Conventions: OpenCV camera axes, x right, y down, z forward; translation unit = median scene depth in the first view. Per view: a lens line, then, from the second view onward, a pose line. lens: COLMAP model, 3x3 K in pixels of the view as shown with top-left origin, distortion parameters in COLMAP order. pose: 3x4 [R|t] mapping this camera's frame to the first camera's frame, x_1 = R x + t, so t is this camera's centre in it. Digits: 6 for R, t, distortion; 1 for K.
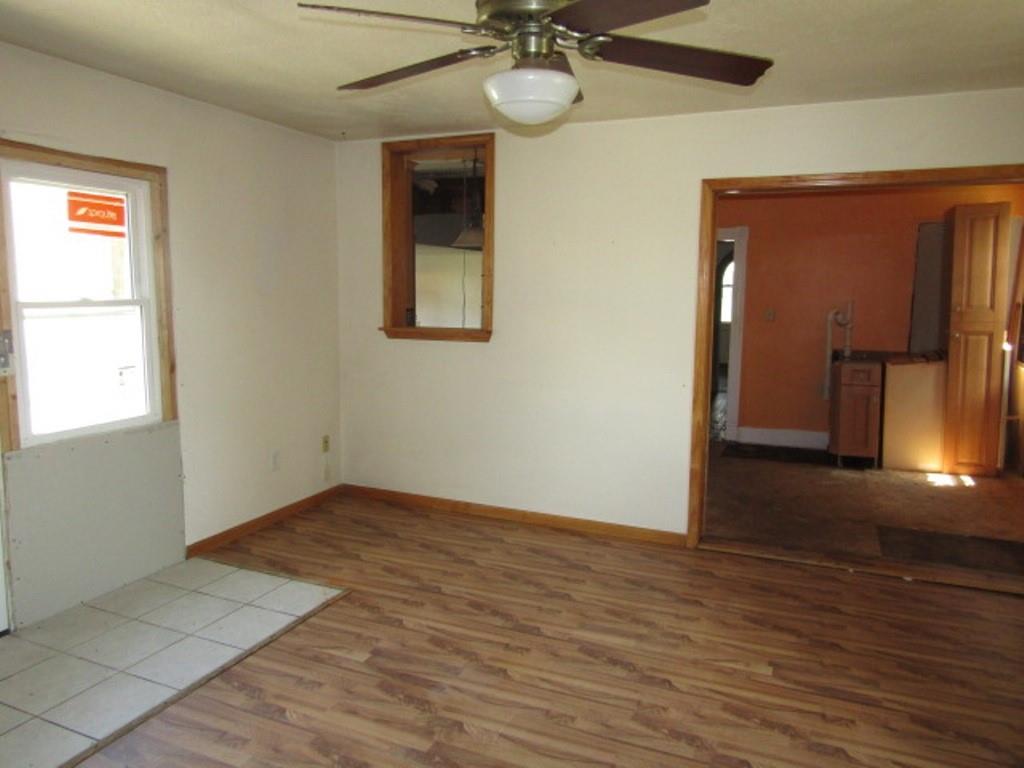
lens RADIAL K [[727.1, 0, 507.4], [0, 727.1, 394.9], [0, 0, 1]] dist [-0.004401, -0.001419]
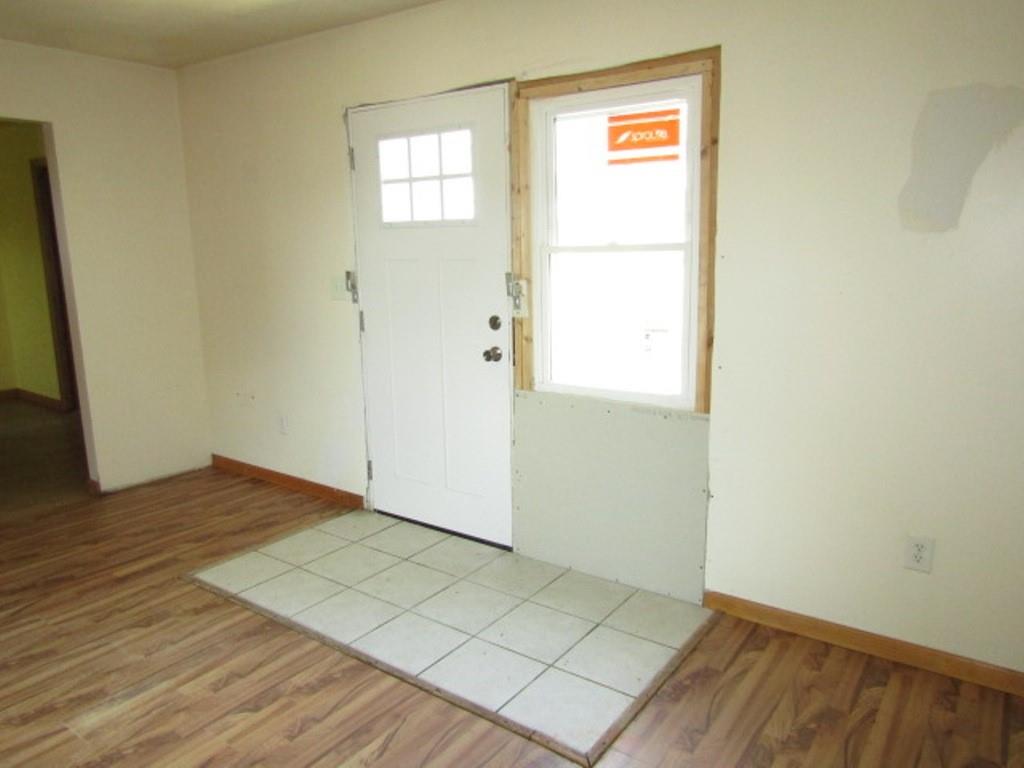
lens RADIAL K [[727.1, 0, 507.4], [0, 727.1, 394.9], [0, 0, 1]] dist [-0.004401, -0.001419]
pose [[-0.224551, 0.185001, -0.956740, 0.297001], [-0.130678, 0.967228, 0.217700, -0.126433], [0.965661, 0.173909, -0.193016, 1.053308]]
